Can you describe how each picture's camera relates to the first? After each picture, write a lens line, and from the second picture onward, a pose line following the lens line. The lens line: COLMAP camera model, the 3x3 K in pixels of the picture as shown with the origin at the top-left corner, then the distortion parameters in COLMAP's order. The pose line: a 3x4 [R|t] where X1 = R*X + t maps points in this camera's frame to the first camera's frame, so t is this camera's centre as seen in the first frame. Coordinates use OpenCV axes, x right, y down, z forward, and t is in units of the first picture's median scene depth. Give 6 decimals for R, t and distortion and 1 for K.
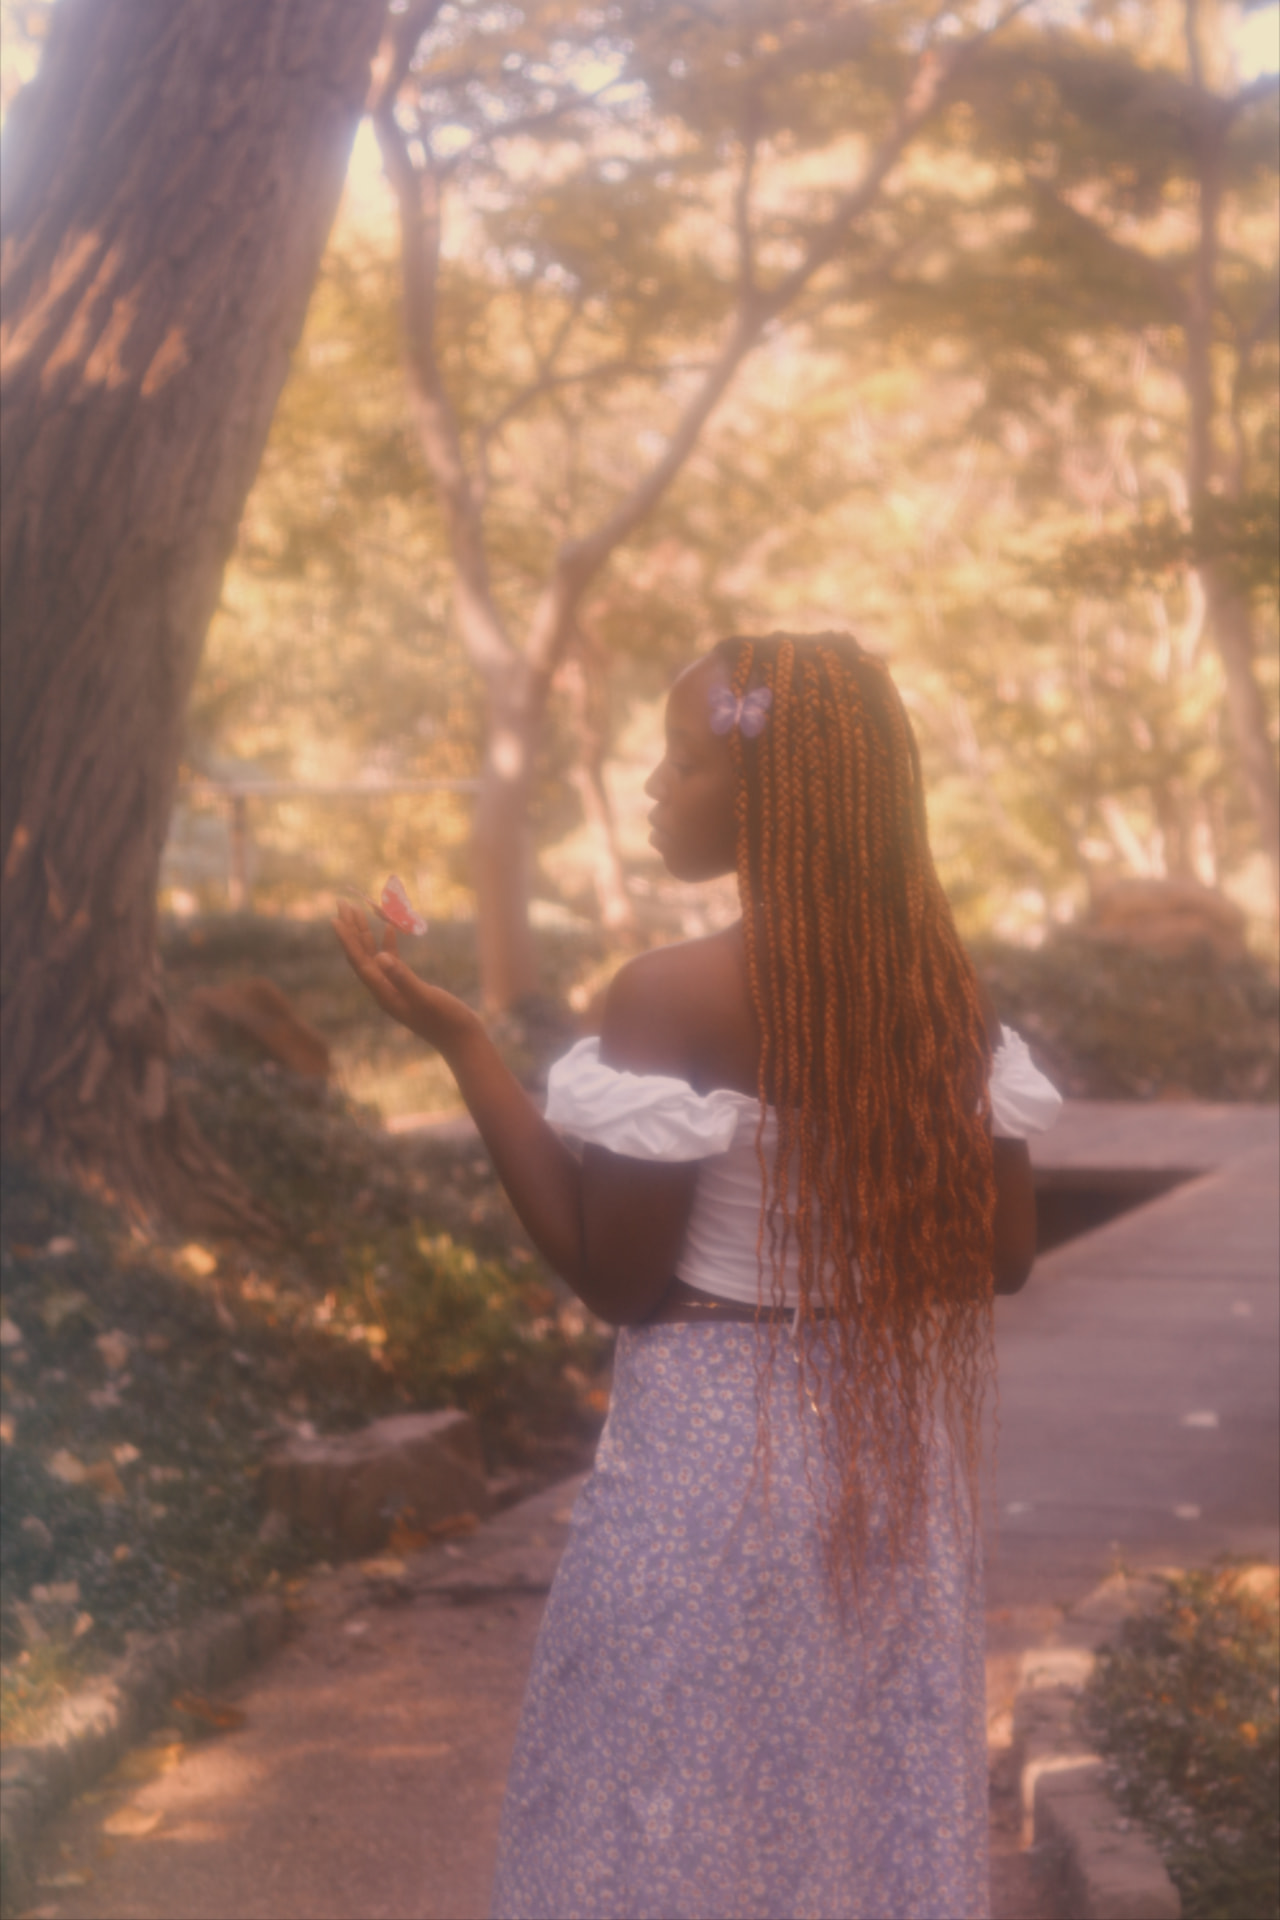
lens RADIAL K [[3295.2, 0, 634.7], [0, 3295.2, 950.1], [0, 0, 1]] dist [0.113793, 0.000000]
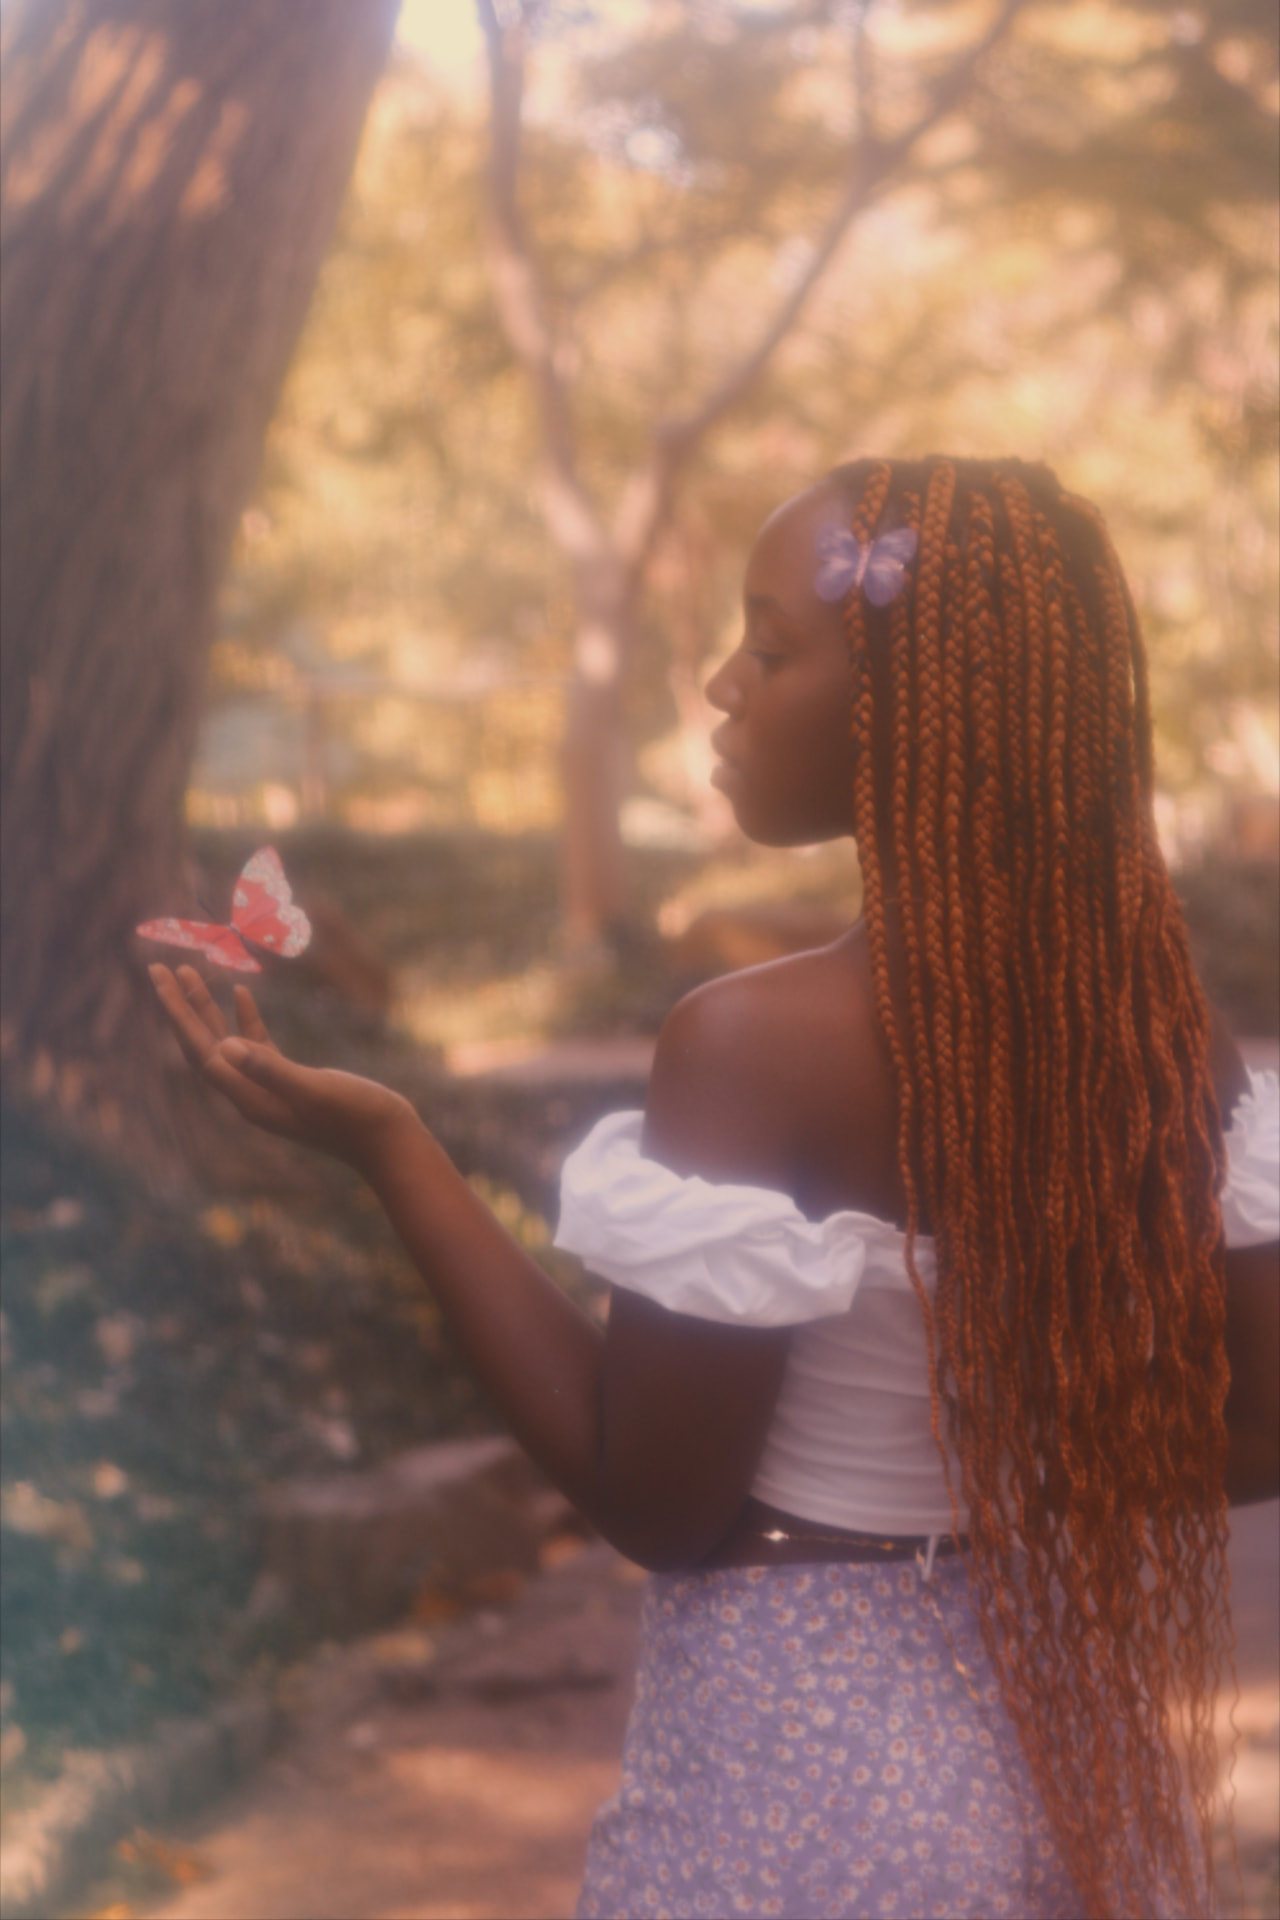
lens RADIAL K [[3295.2, 0, 646.6], [0, 3295.2, 959.3], [0, 0, 1]] dist [0.113793, 0.000000]
pose [[0.999513, 0.017906, -0.025548, 0.001317], [-0.017065, 0.999318, 0.032754, -0.007694], [0.026117, -0.032302, 0.999137, 0.119392]]
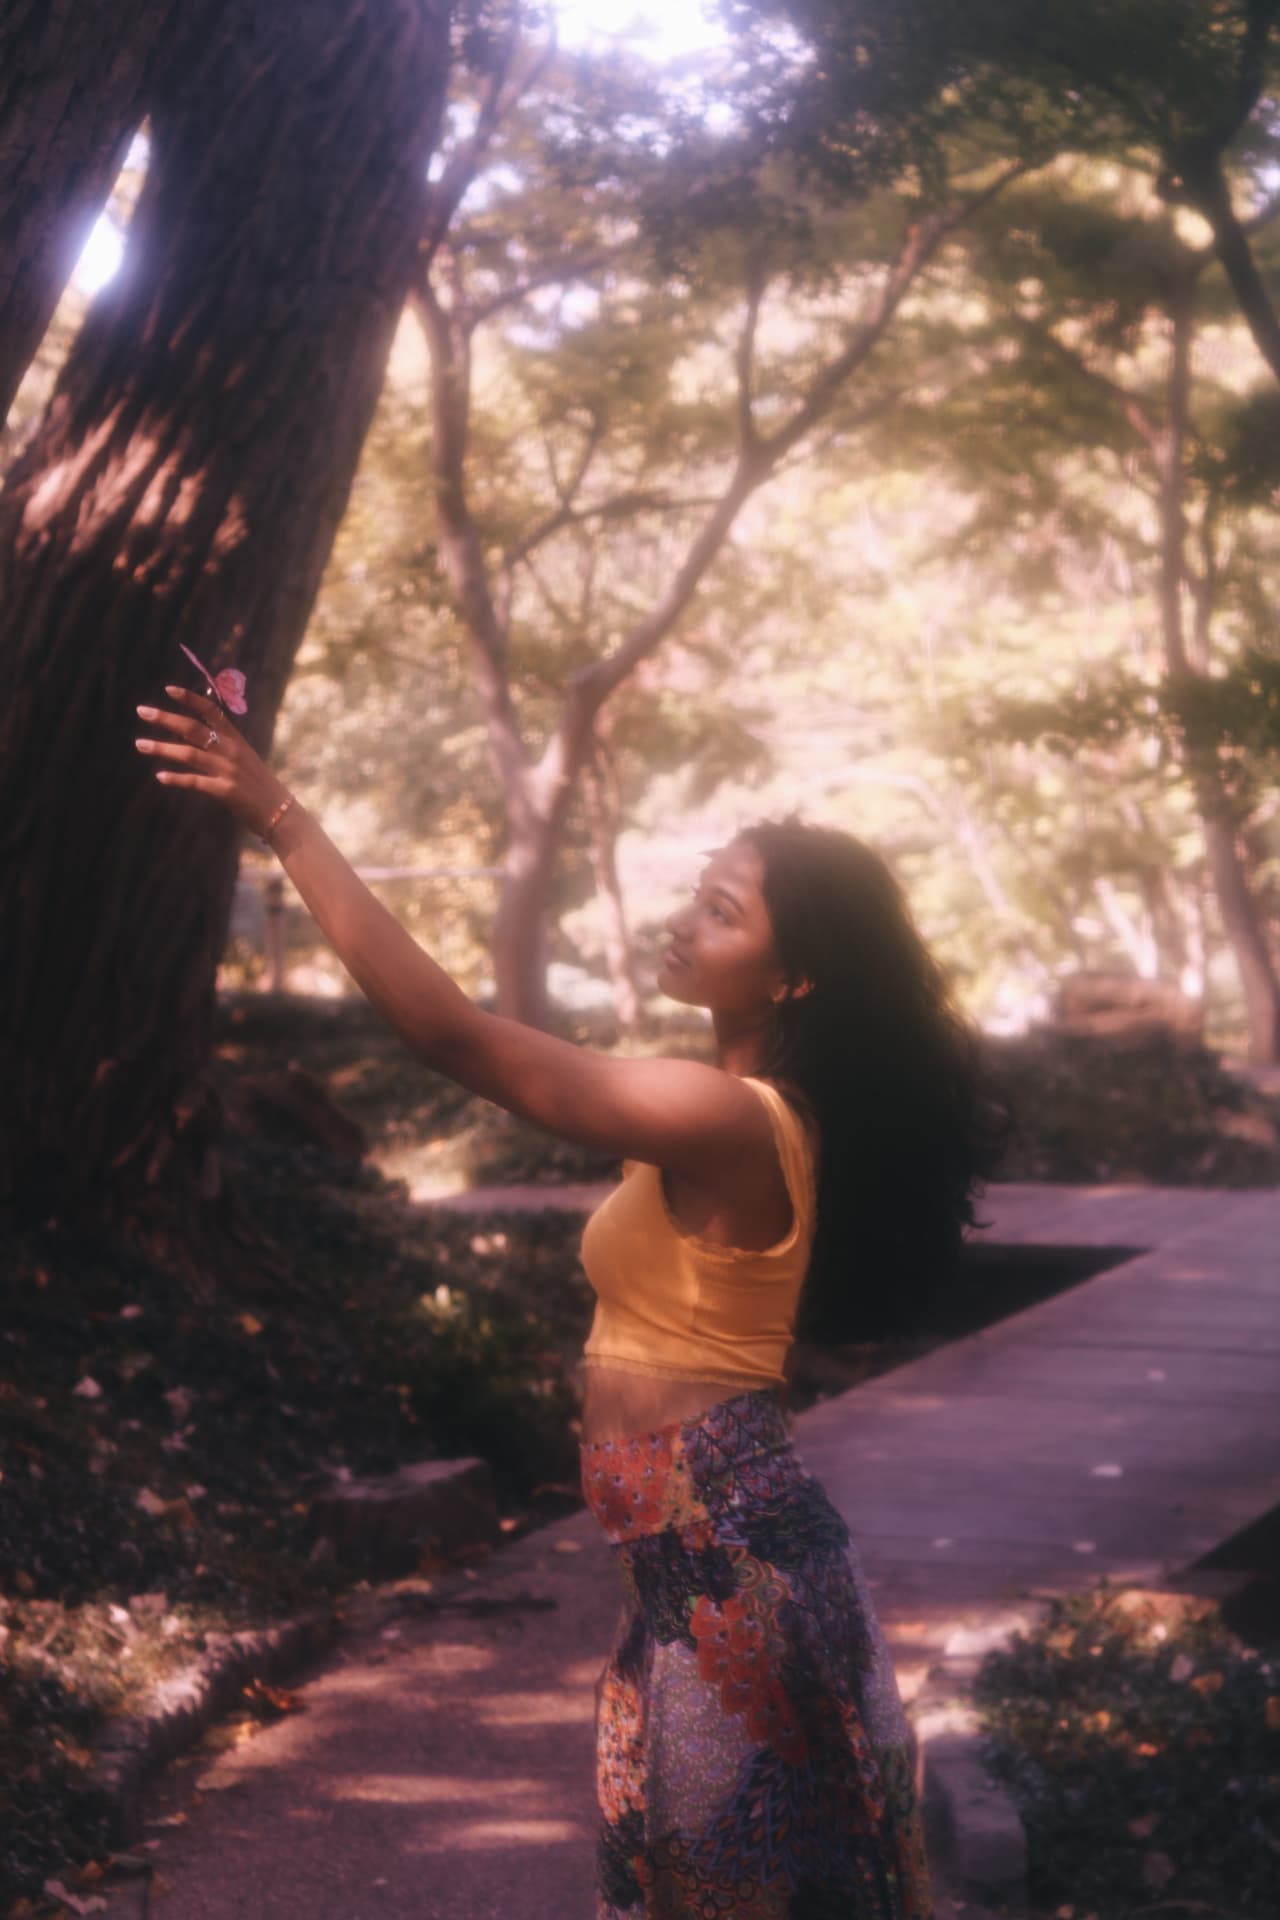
lens RADIAL K [[3295.2, 0, 635.8], [0, 3295.2, 979.8], [0, 0, 1]] dist [0.113793, 0.000000]
pose [[0.999949, 0.007835, -0.006408, 0.007408], [-0.007873, 0.999952, -0.005871, -0.018453], [0.006362, 0.005921, 0.999962, -0.134540]]
